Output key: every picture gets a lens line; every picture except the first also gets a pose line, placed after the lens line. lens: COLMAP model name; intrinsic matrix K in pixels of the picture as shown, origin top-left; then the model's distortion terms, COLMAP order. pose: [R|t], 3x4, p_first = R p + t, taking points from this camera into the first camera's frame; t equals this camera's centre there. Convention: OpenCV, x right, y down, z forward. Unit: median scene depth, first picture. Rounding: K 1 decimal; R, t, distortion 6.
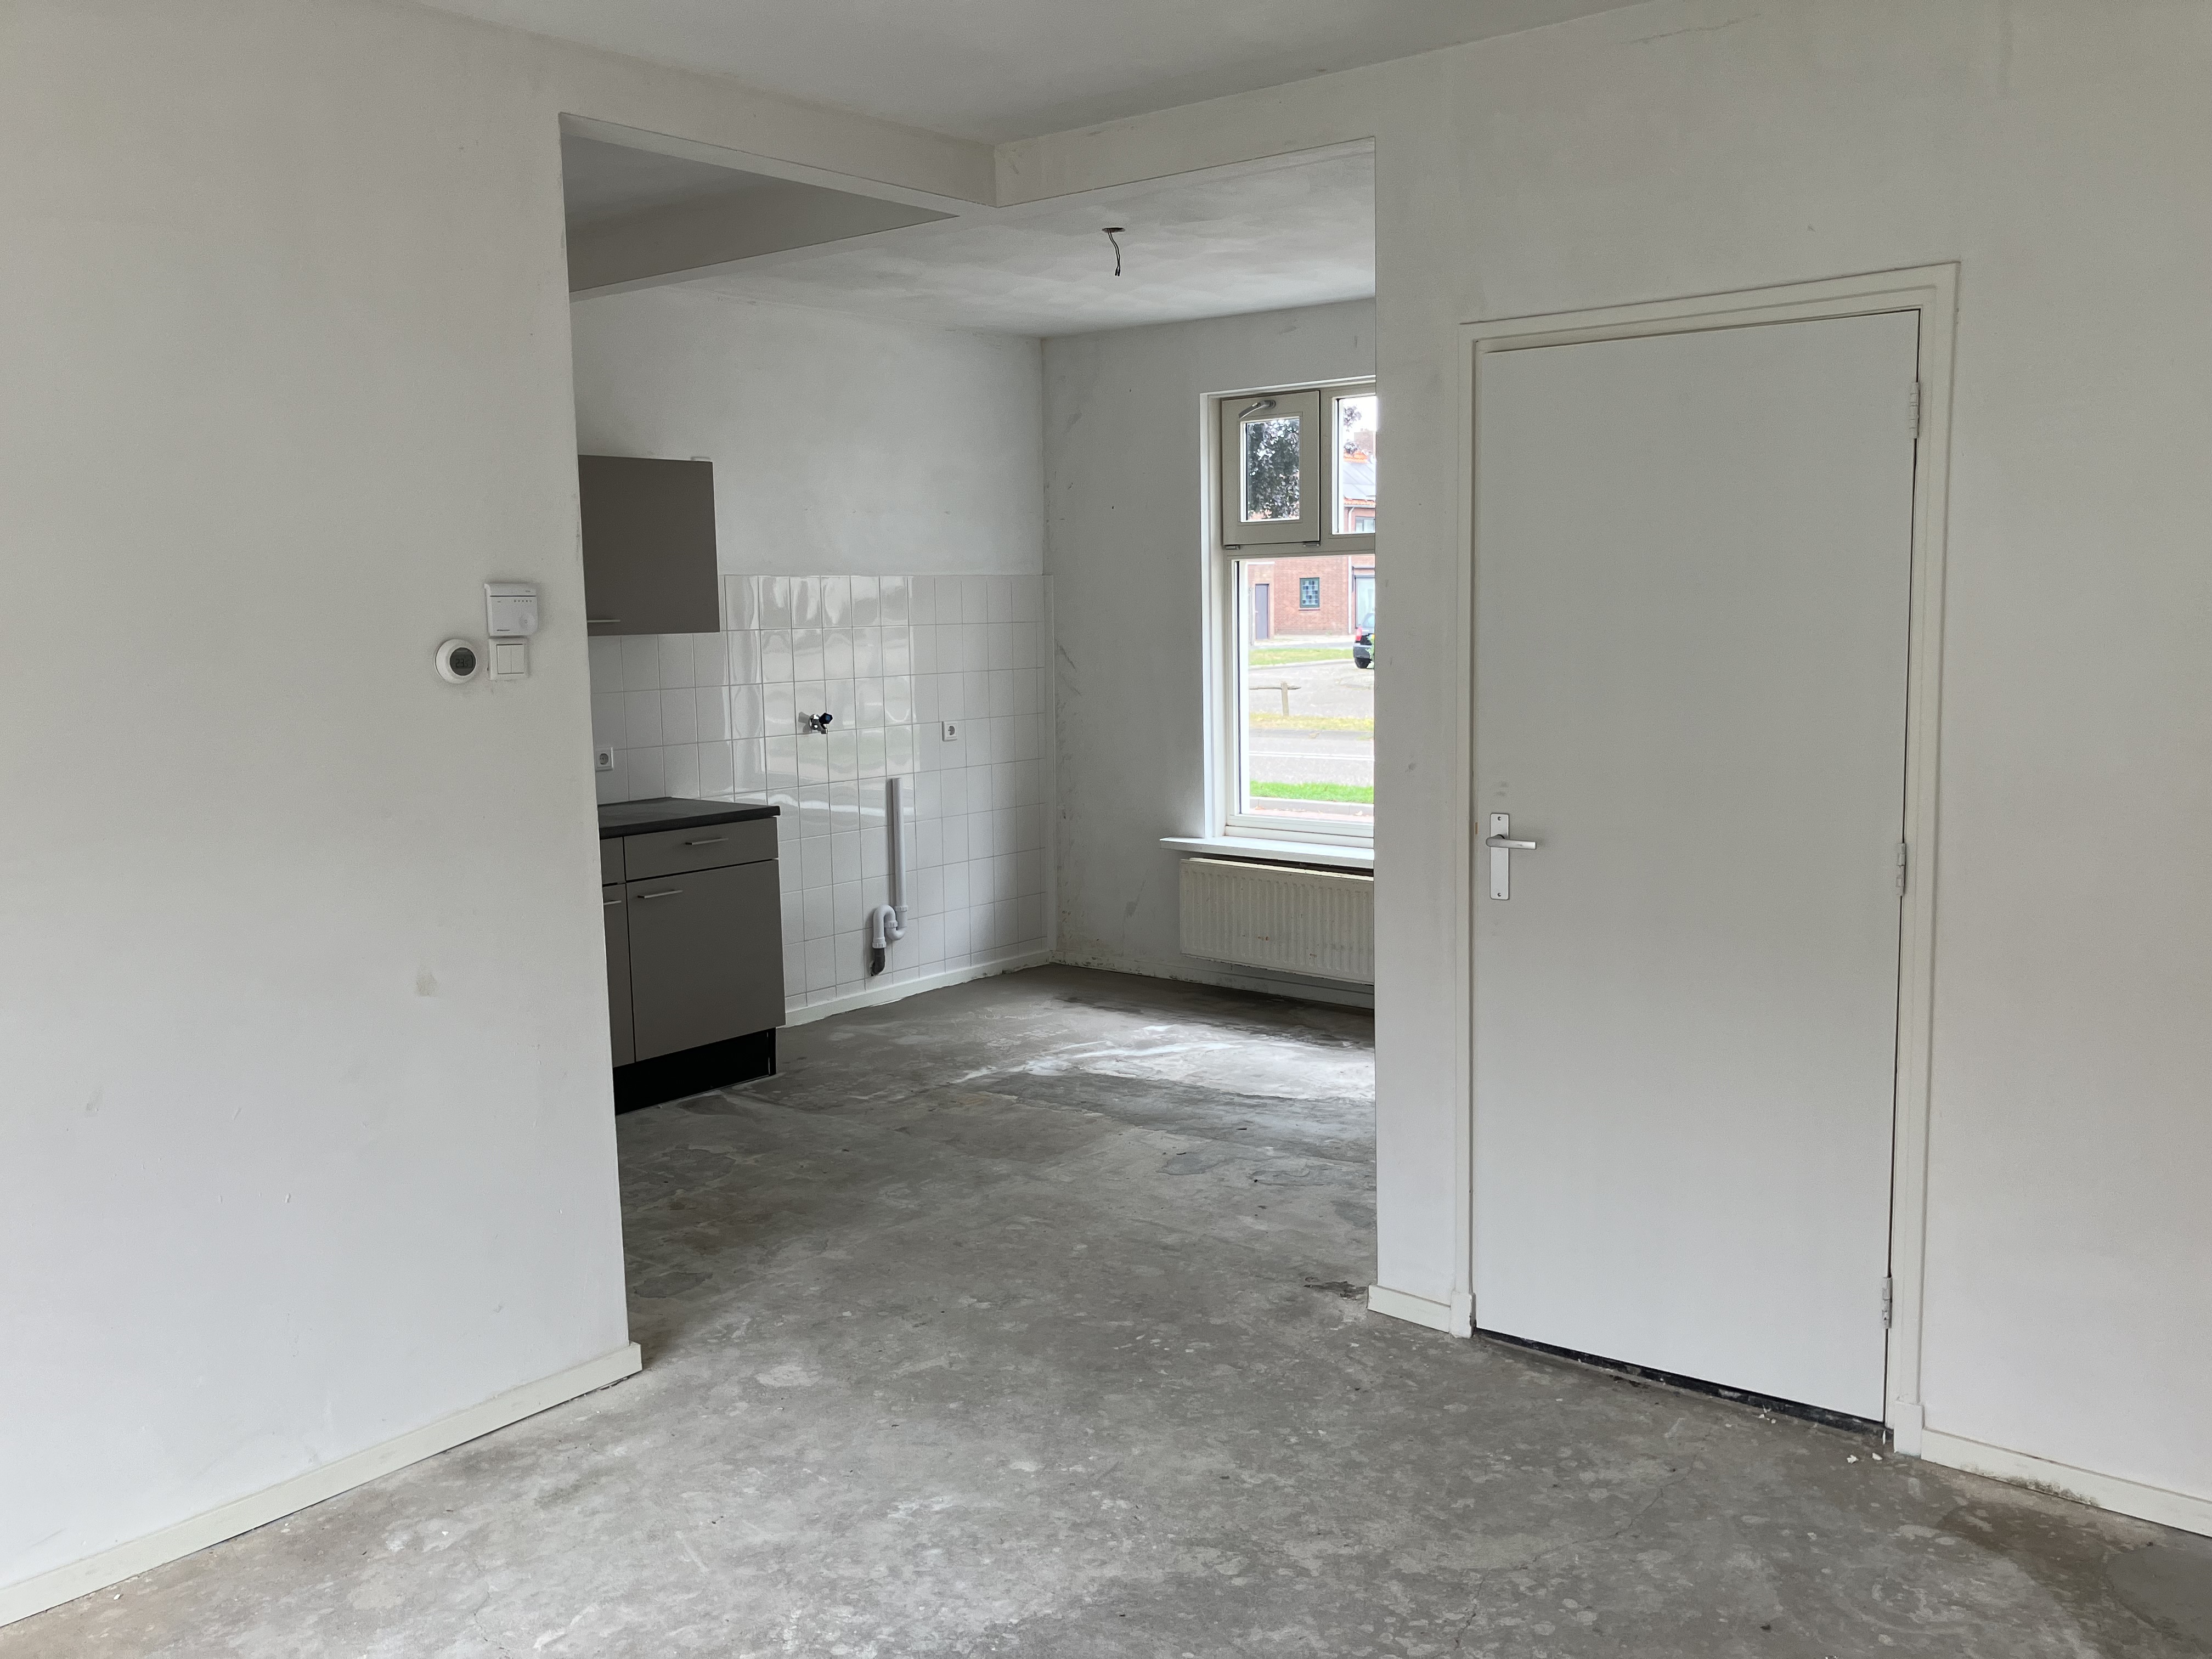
lens RADIAL K [[1824.9, 0, 1113.4], [0, 1824.9, 834.3], [0, 0, 1]] dist [0.014567, -0.002475]
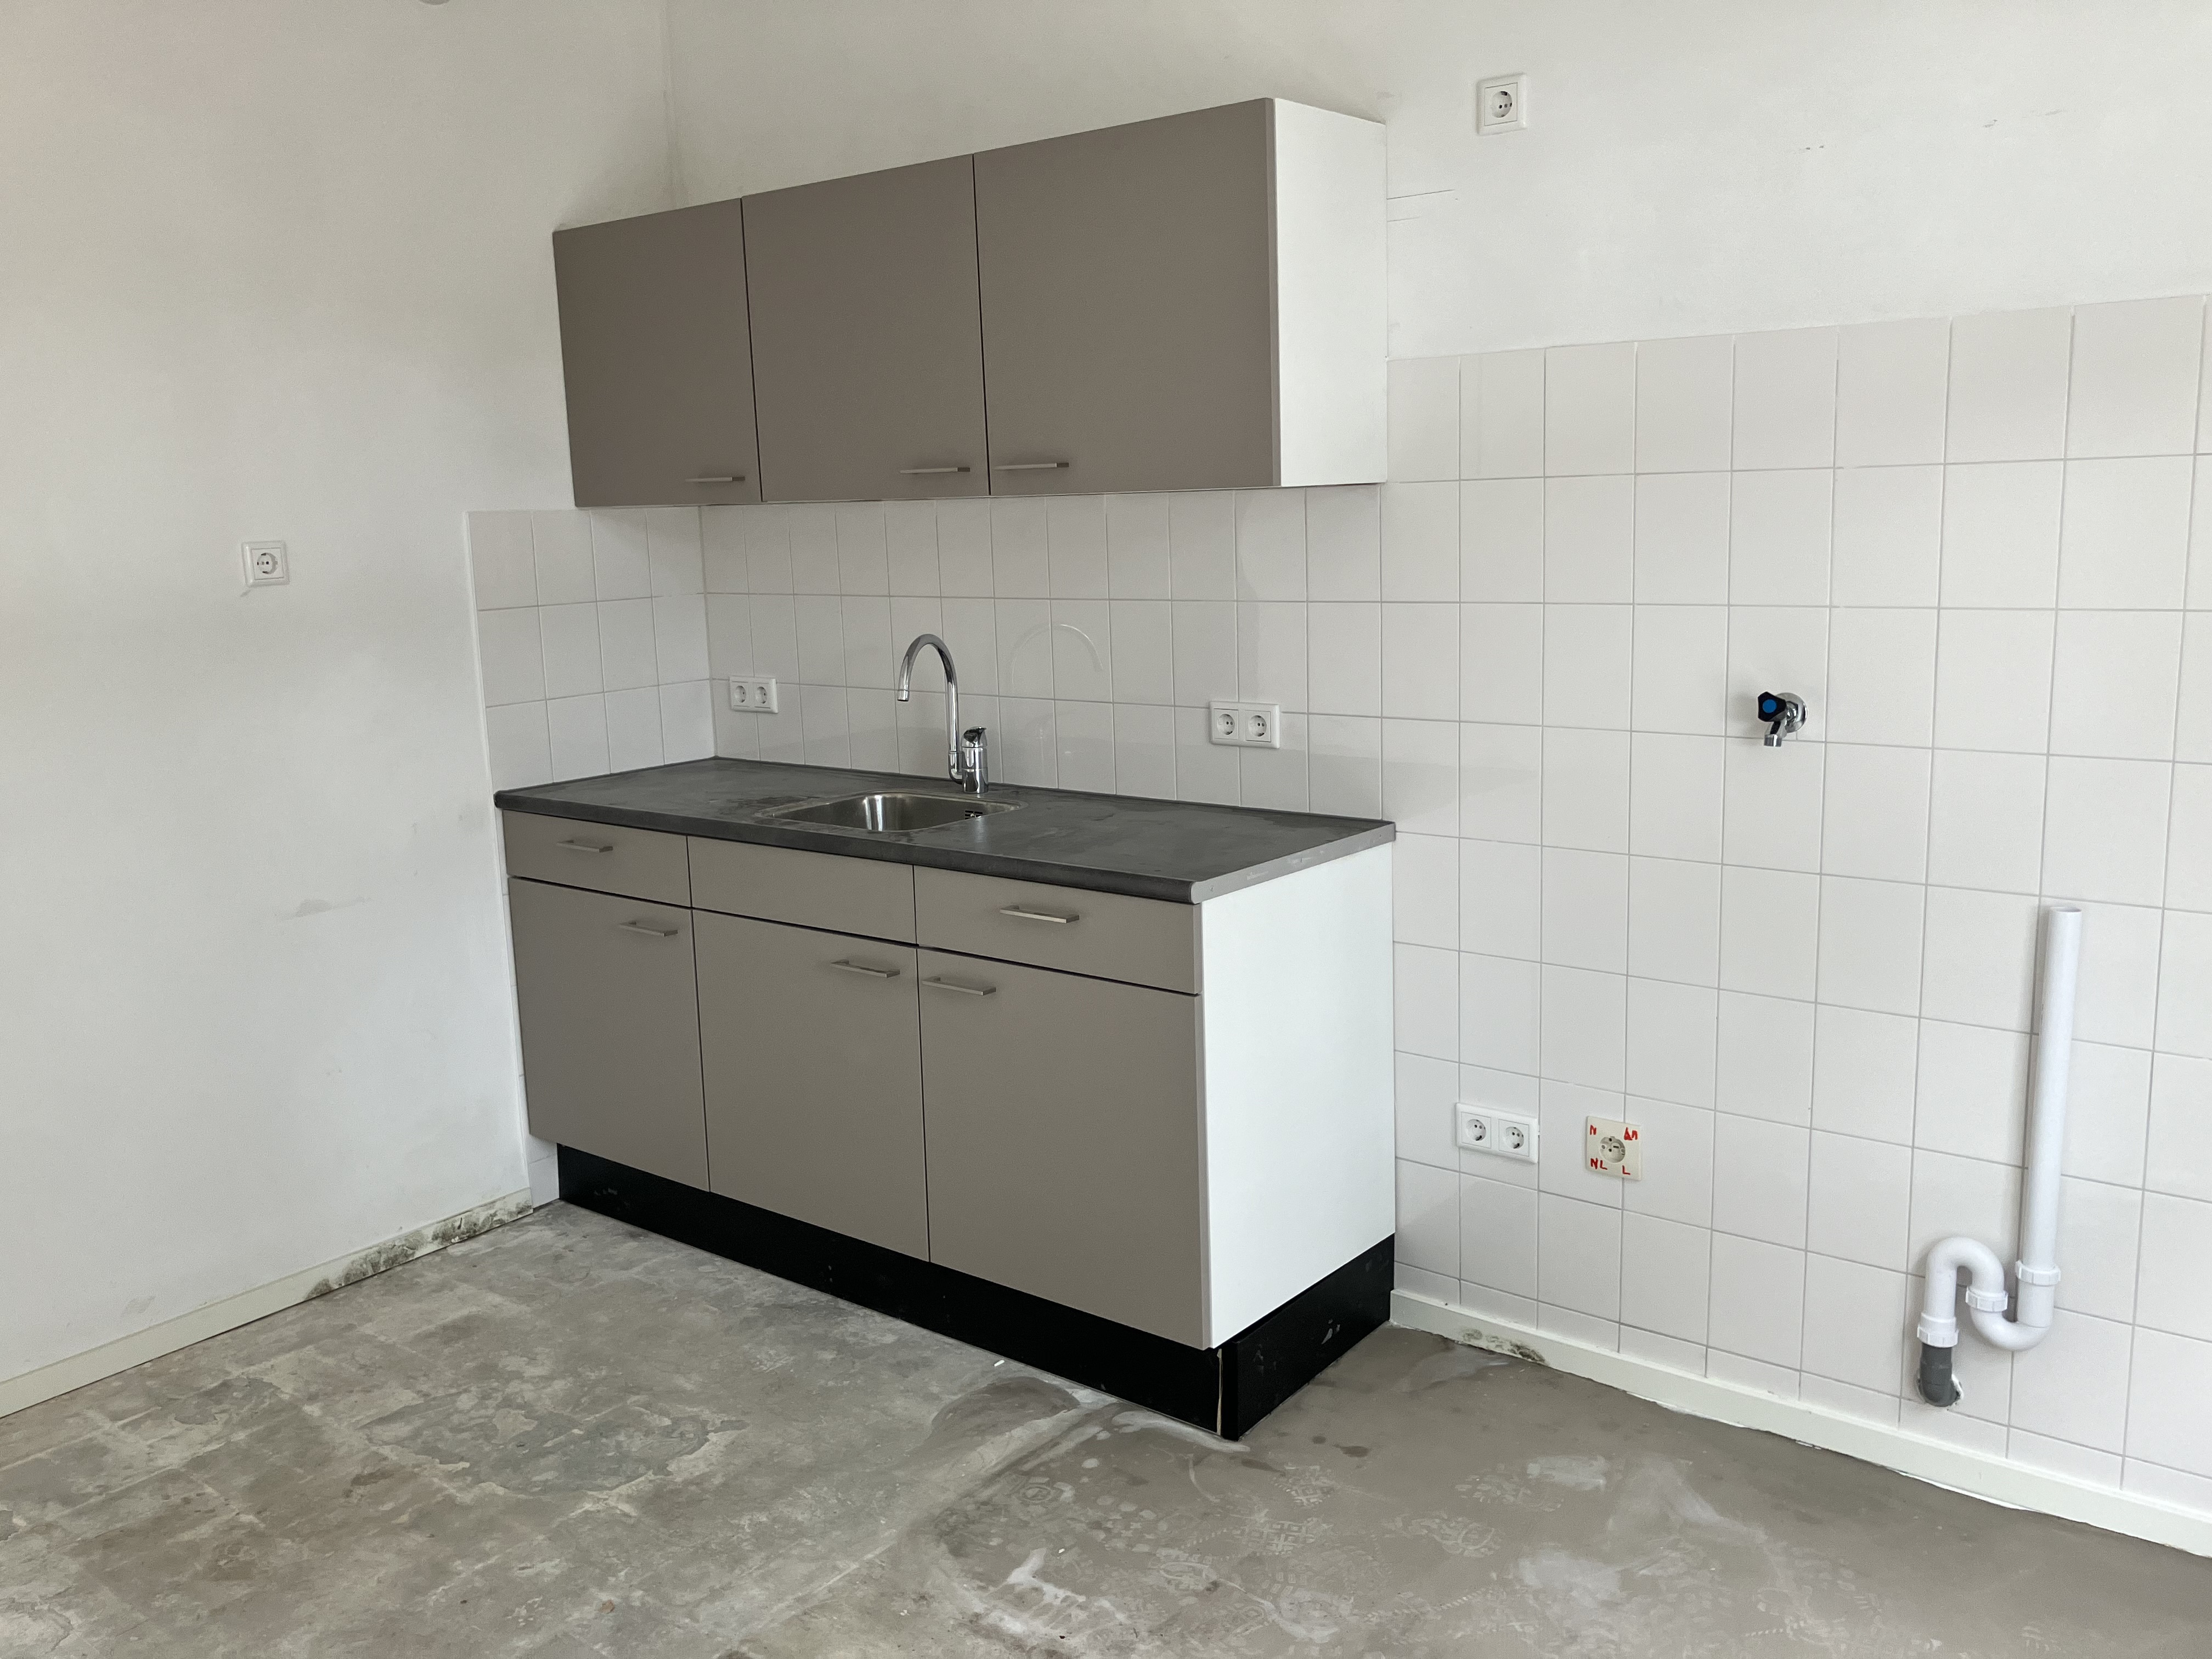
lens RADIAL K [[1824.9, 0, 1107.8], [0, 1824.9, 819.8], [0, 0, 1]] dist [0.014567, -0.002475]
pose [[0.046449, 0.197273, -0.979248, 0.256126], [-0.105677, 0.975775, 0.191561, -0.117154], [0.993315, 0.094586, 0.066171, 0.980255]]
